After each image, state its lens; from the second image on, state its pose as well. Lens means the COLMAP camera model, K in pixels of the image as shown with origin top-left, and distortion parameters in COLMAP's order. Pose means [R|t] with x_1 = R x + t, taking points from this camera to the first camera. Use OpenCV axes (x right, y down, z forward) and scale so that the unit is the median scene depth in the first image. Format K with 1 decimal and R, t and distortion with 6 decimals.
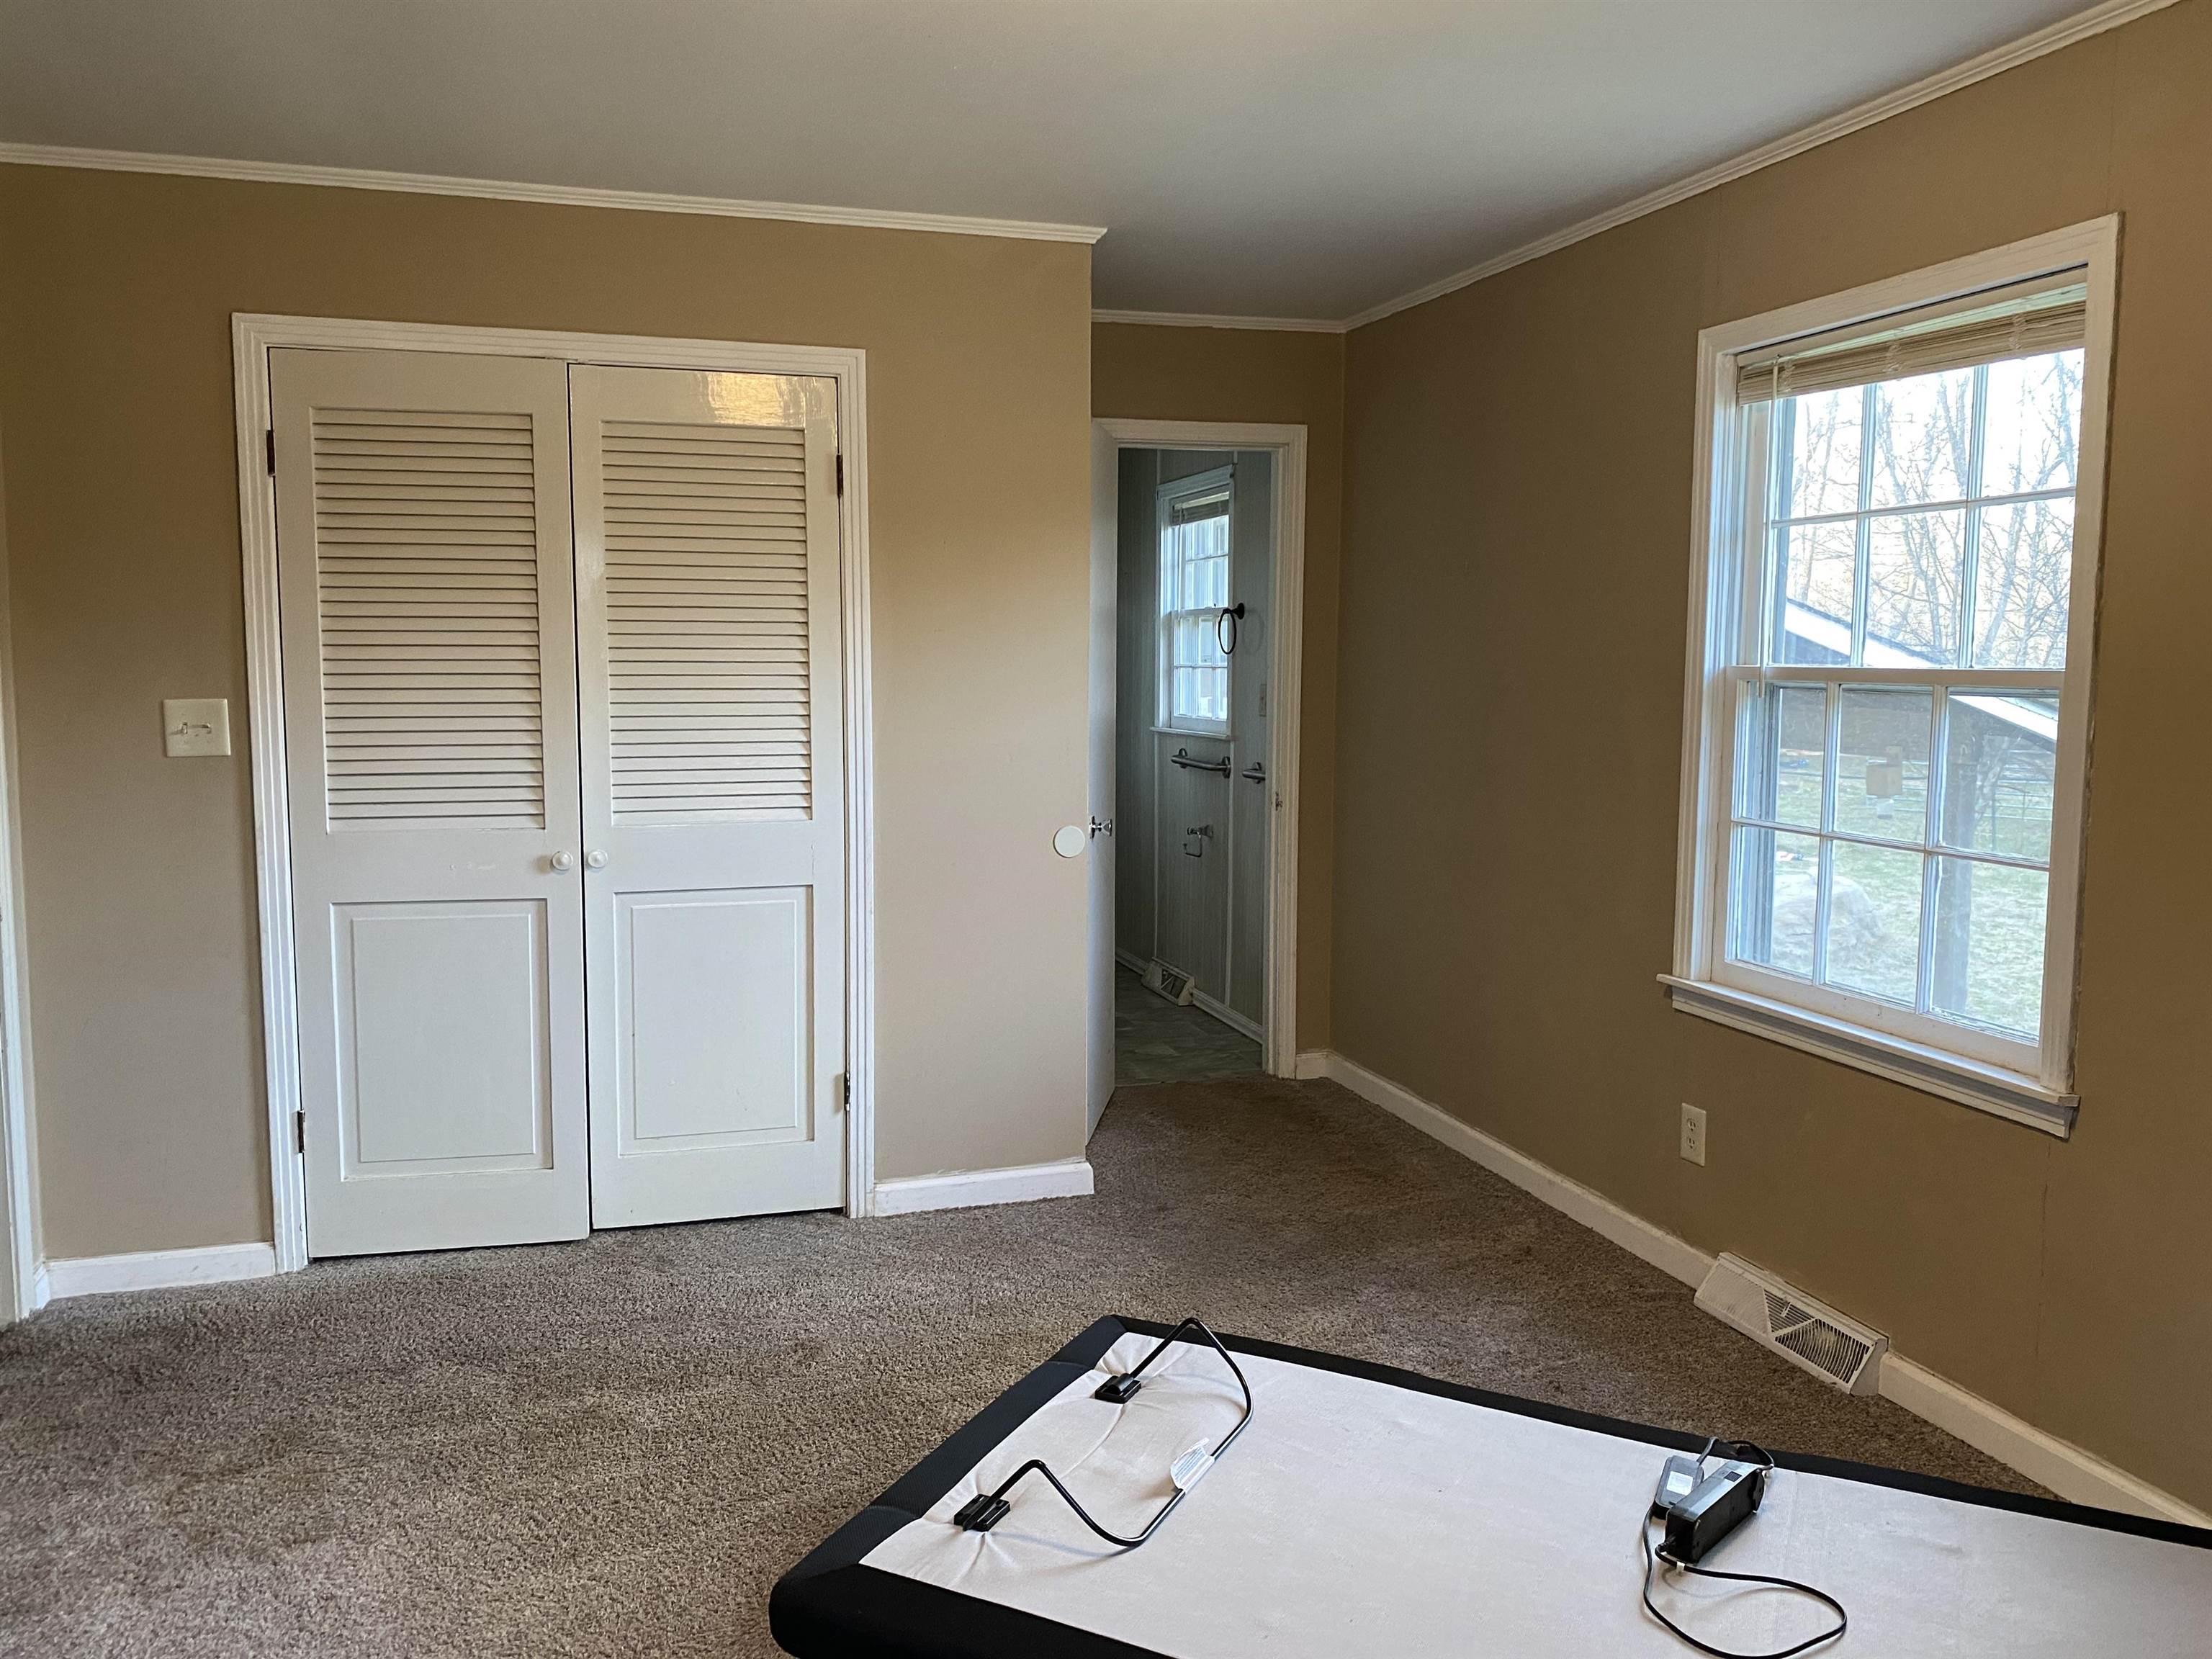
lens RADIAL K [[1698.6, 0, 1103.5], [0, 1698.6, 826.7], [0, 0, 1]] dist [0.046169, -0.056792]
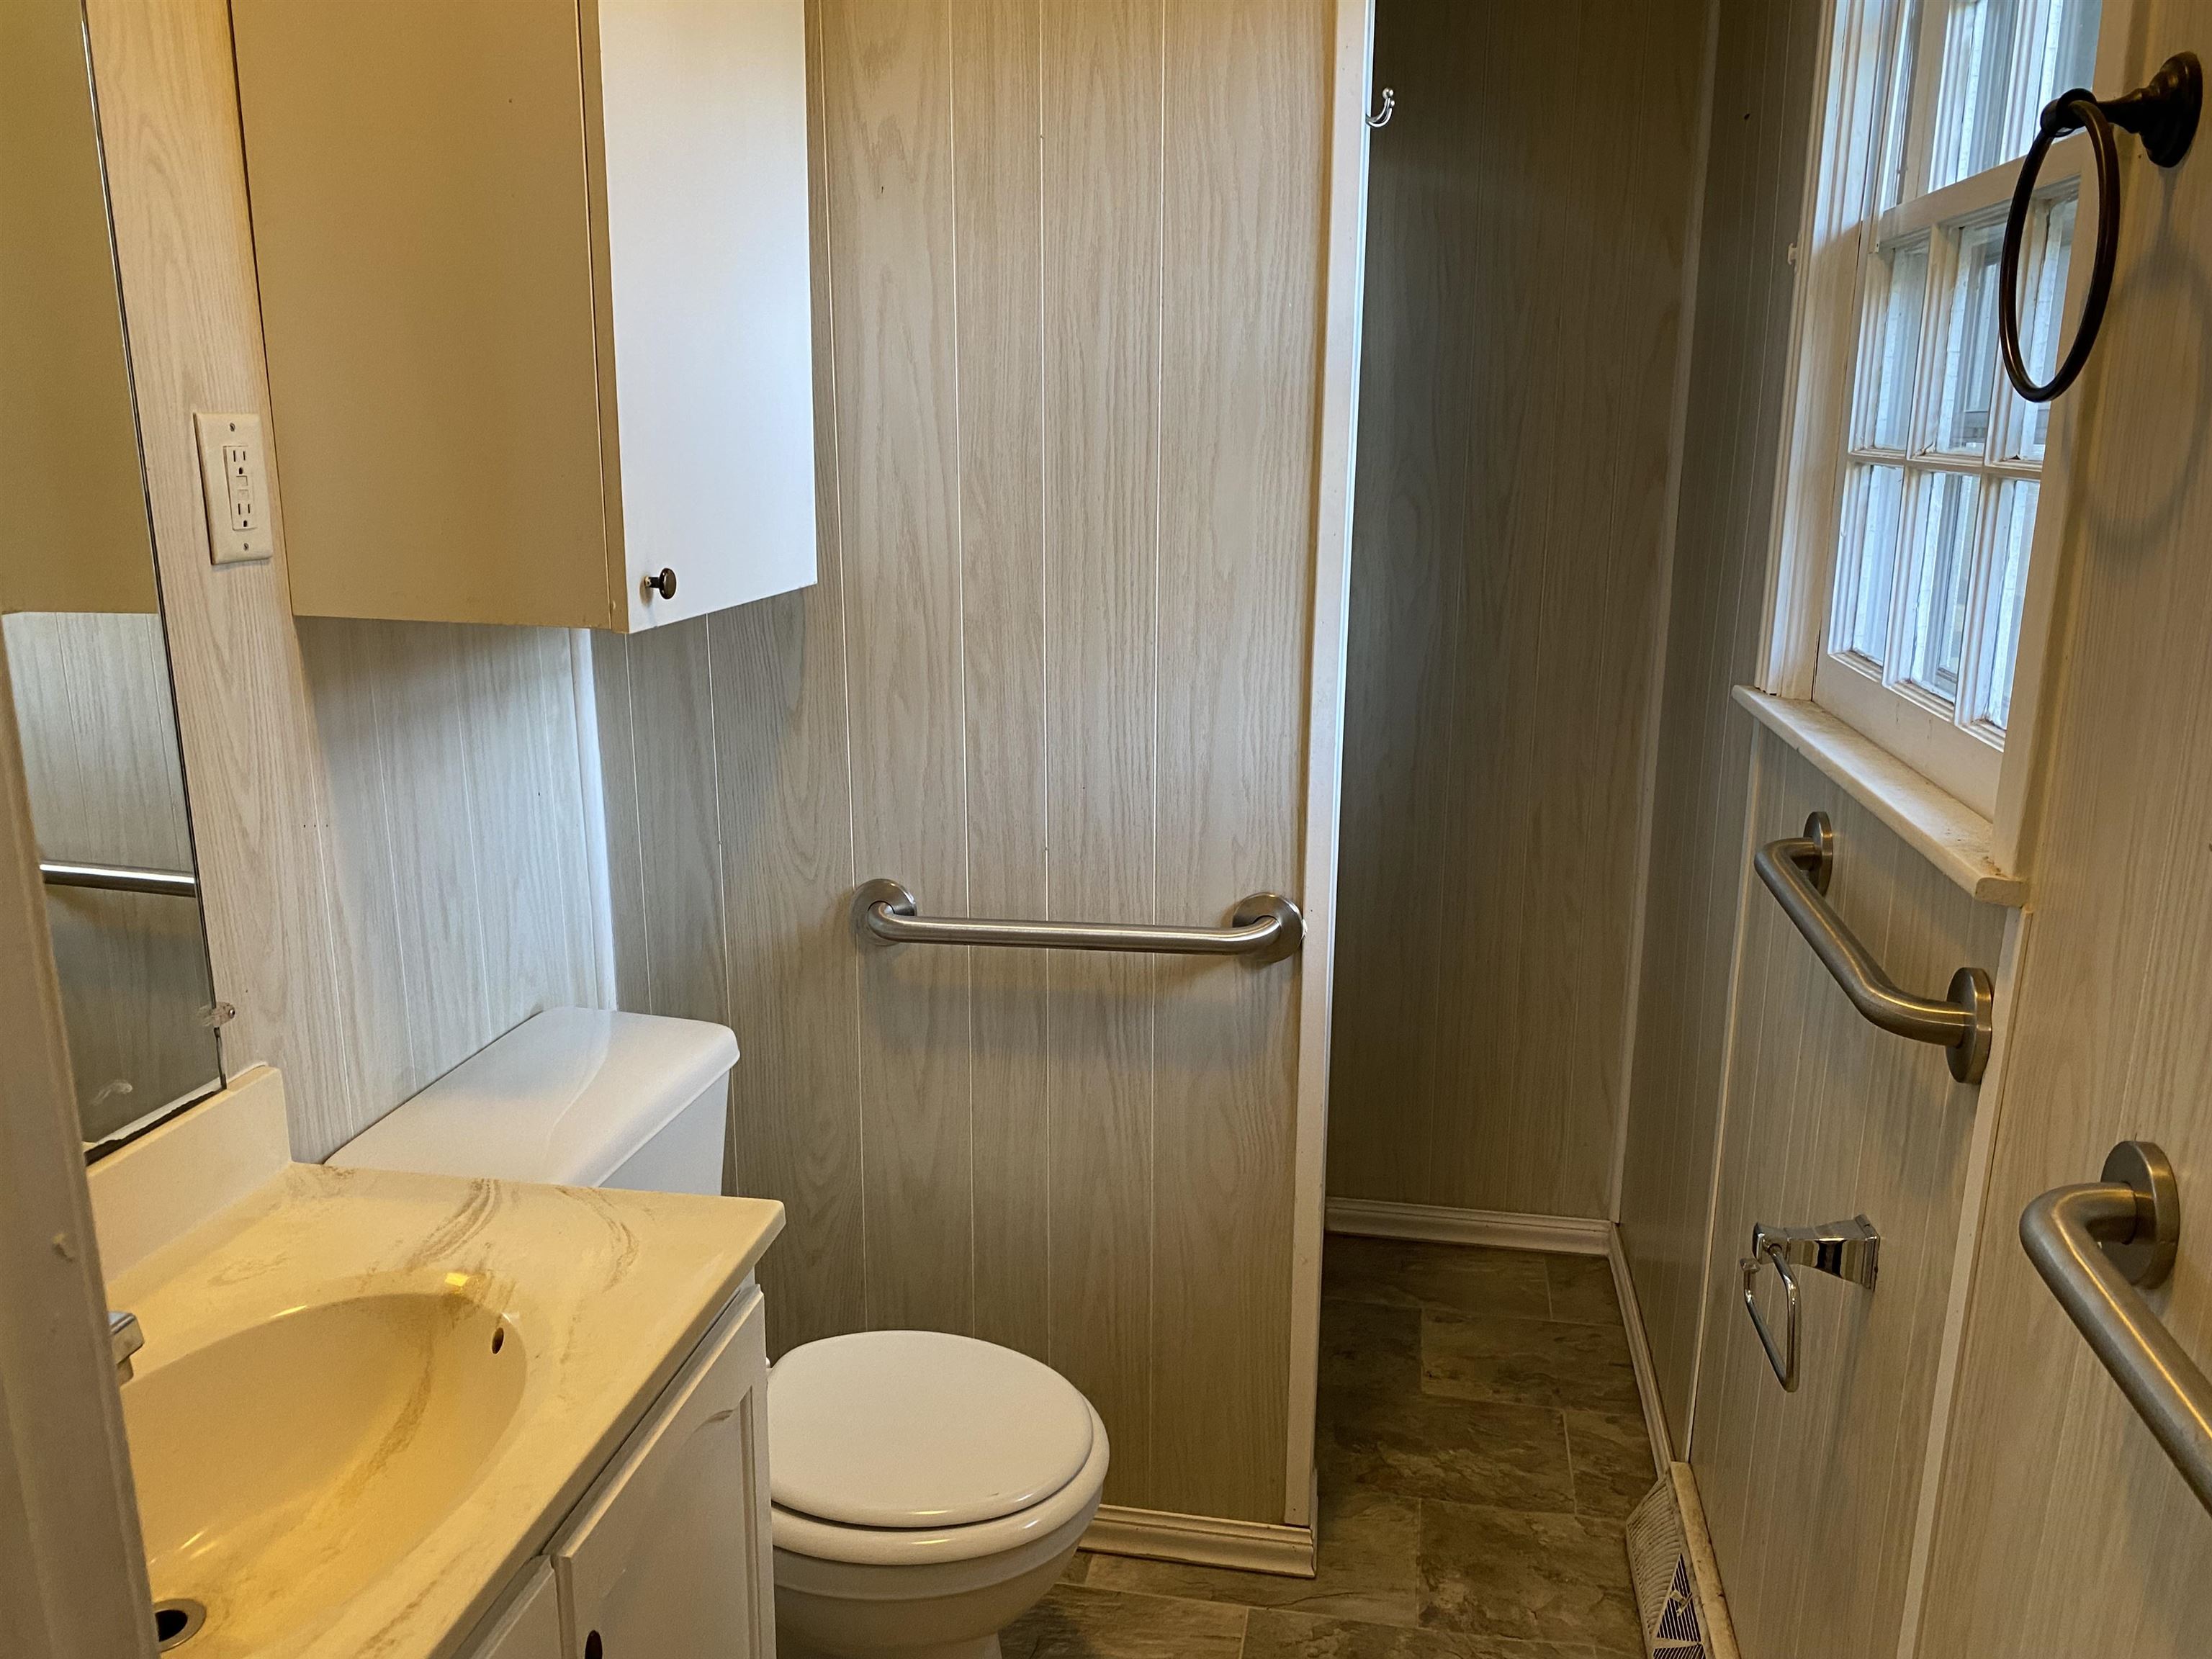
lens RADIAL K [[1698.6, 0, 1106.3], [0, 1698.6, 827.1], [0, 0, 1]] dist [0.046169, -0.056792]
pose [[0.882896, 0.112976, -0.455775, 0.071104], [-0.047204, 0.987062, 0.153230, -0.080226], [0.467189, -0.113772, 0.876807, 0.788370]]
